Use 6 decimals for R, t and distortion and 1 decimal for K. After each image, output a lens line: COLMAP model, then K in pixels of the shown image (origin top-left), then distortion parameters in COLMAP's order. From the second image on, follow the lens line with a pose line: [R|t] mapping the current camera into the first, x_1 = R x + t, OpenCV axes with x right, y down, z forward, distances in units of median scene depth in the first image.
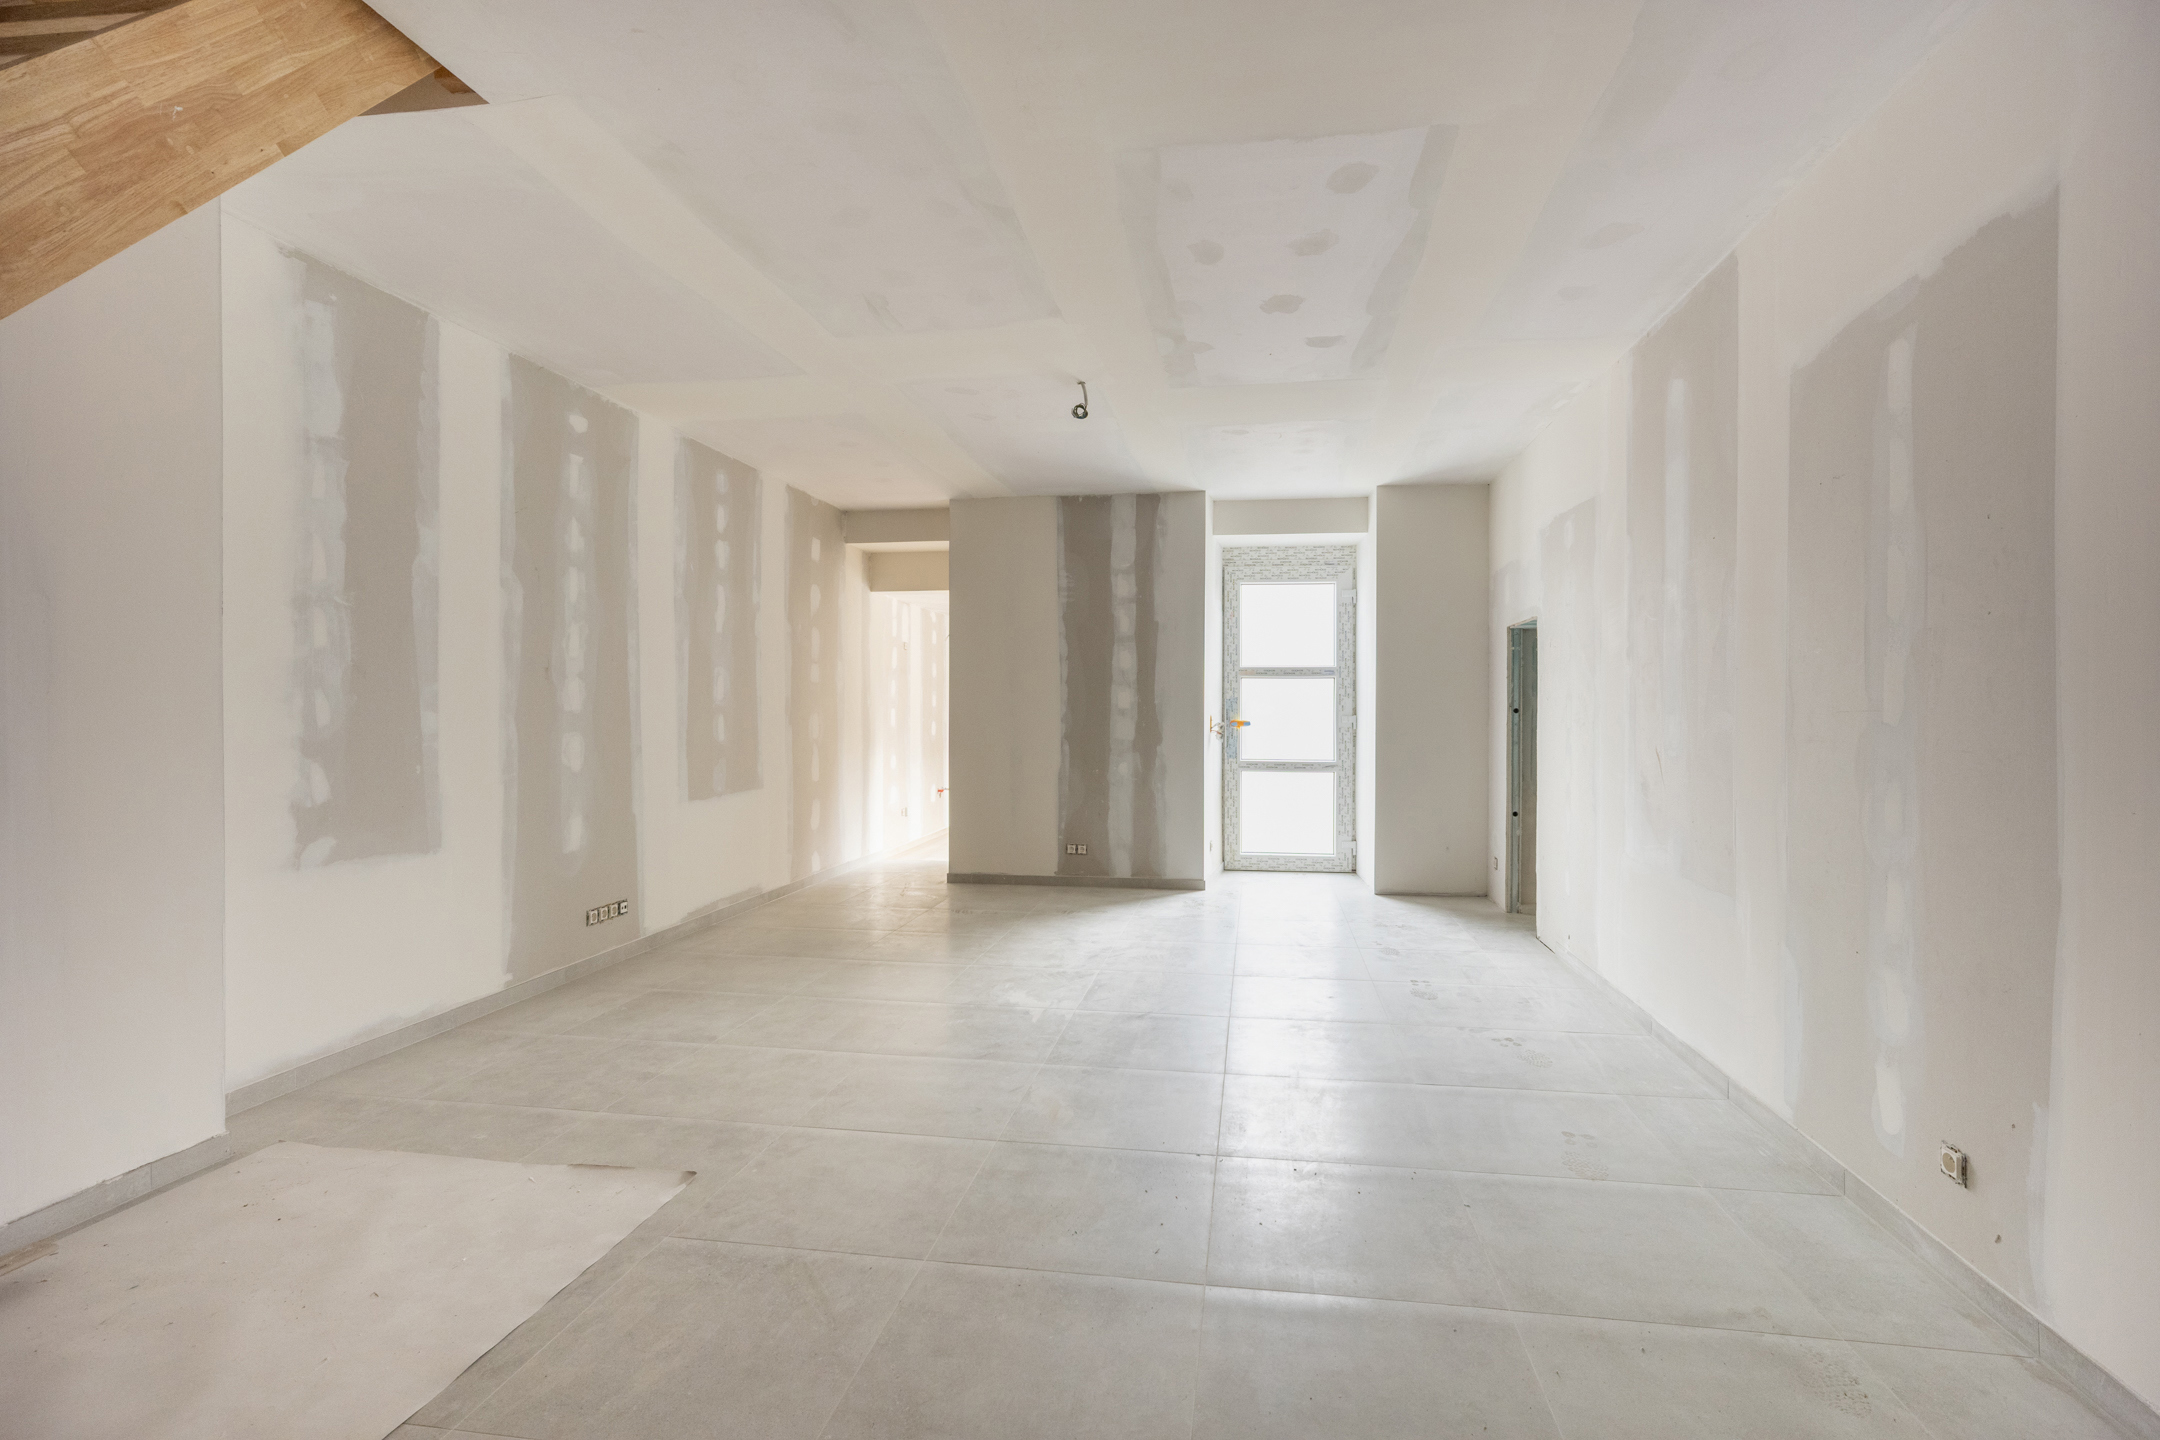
lens RADIAL K [[943.3, 0, 1075.7], [0, 943.3, 708.1], [0, 0, 1]] dist [-0.001143, 0.000116]
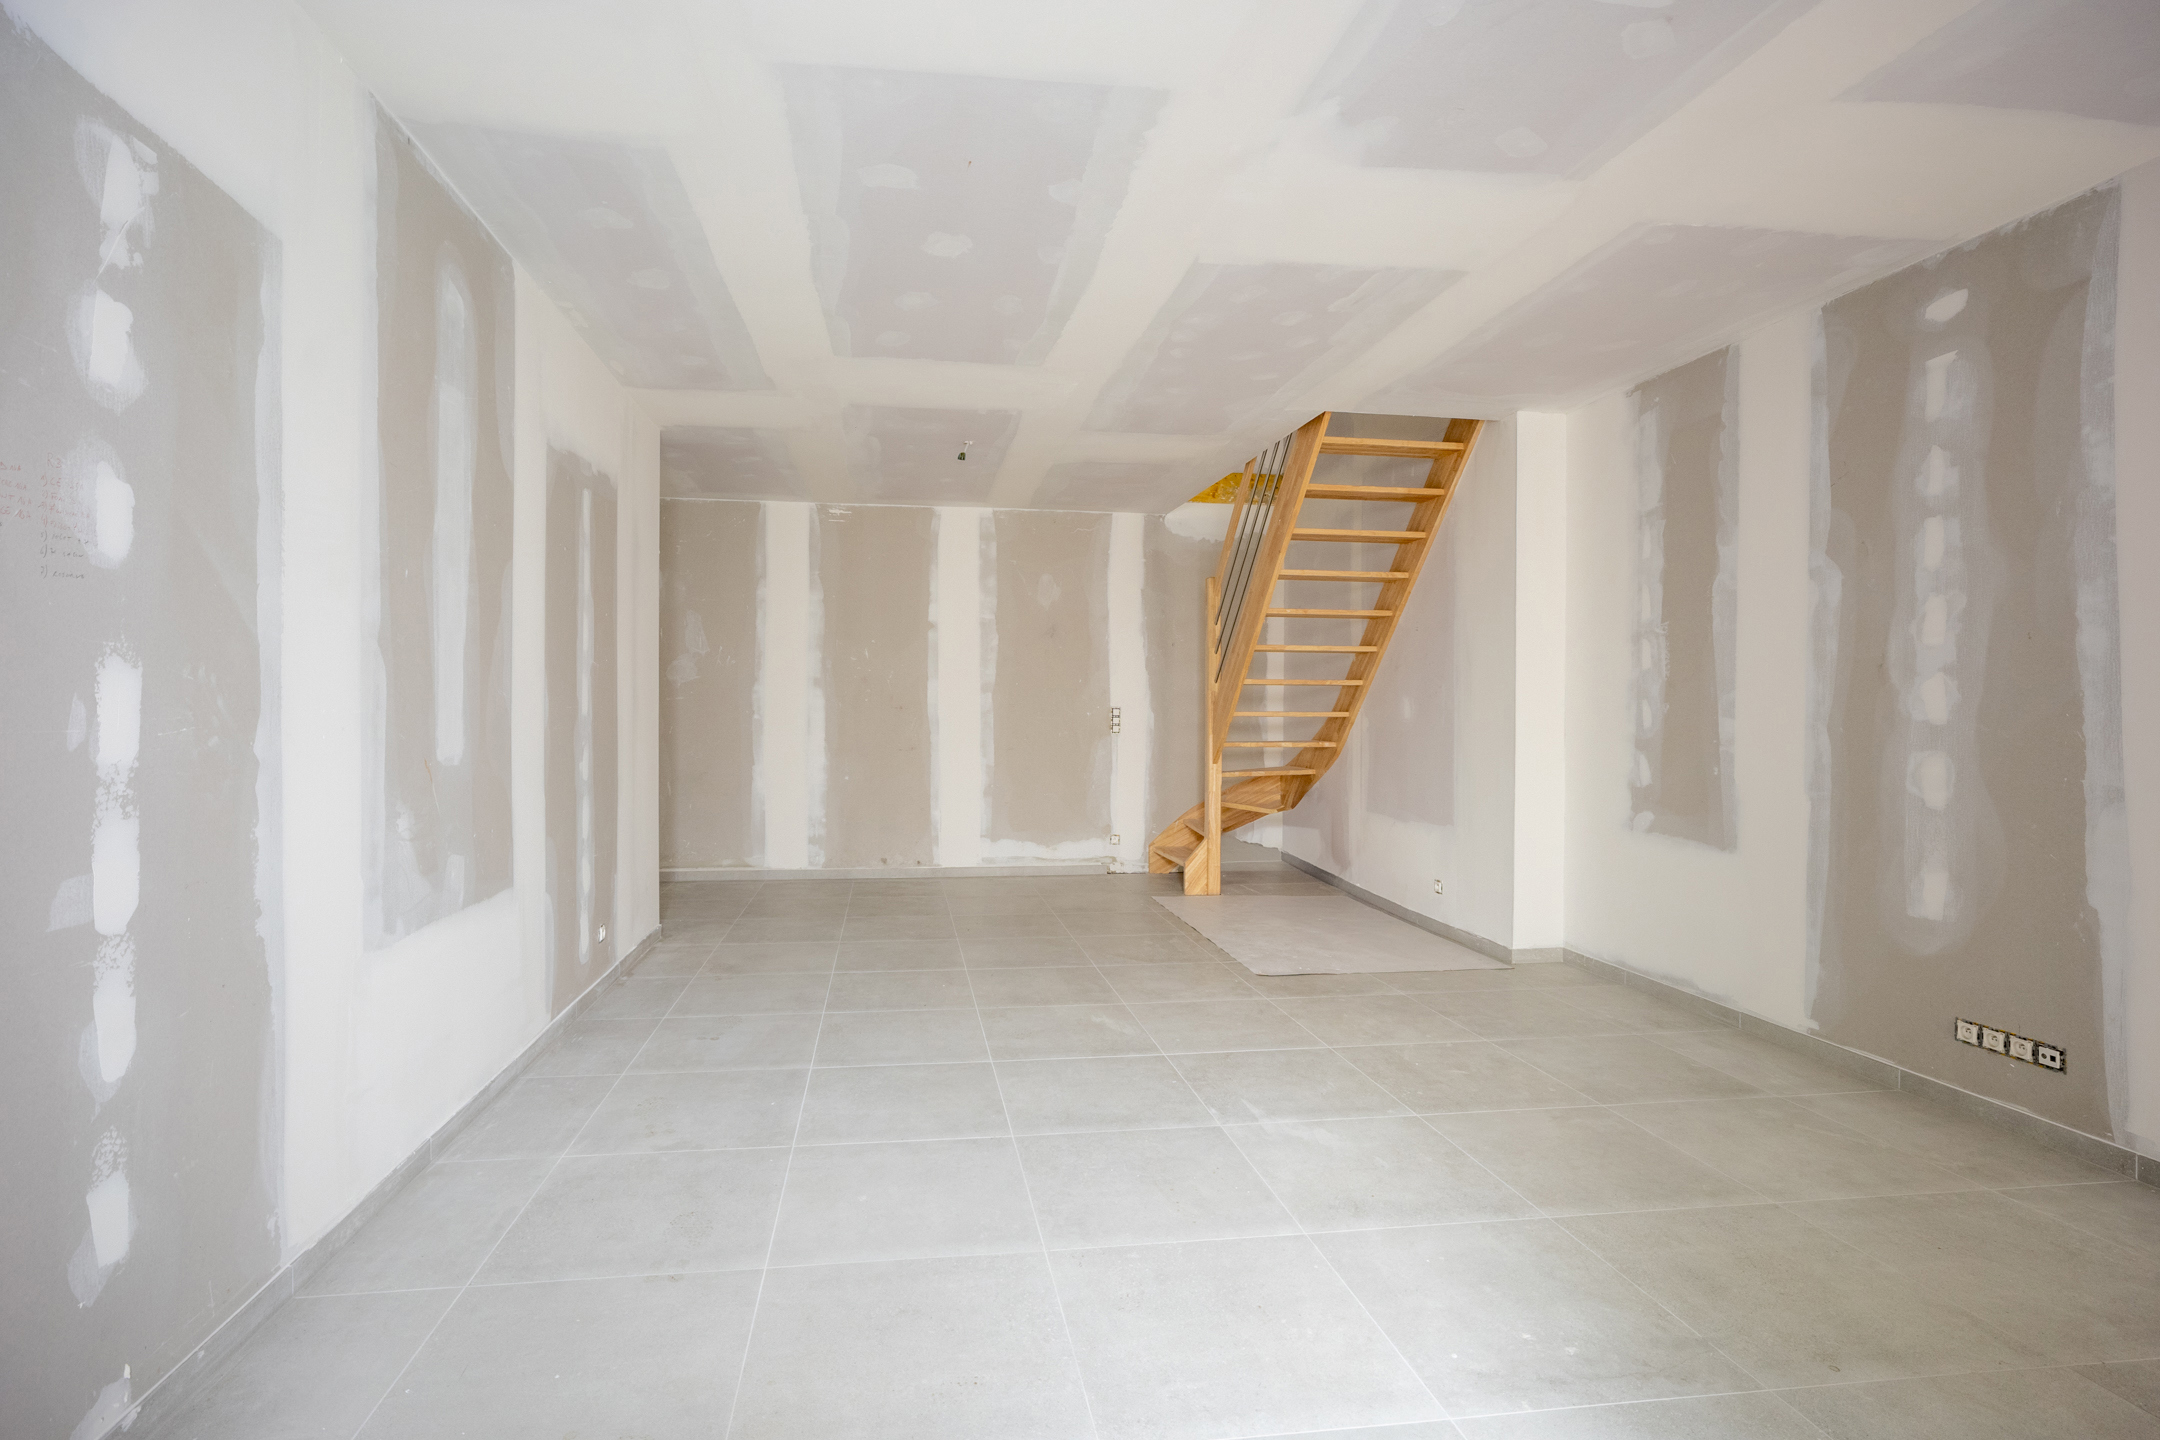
lens RADIAL K [[943.3, 0, 1075.7], [0, 943.3, 708.1], [0, 0, 1]] dist [-0.001143, 0.000116]
pose [[-0.927975, -0.010103, -0.372505, 0.363458], [-0.010795, 0.999942, -0.000227, 0.000640], [0.372485, 0.003810, -0.928030, 1.577759]]
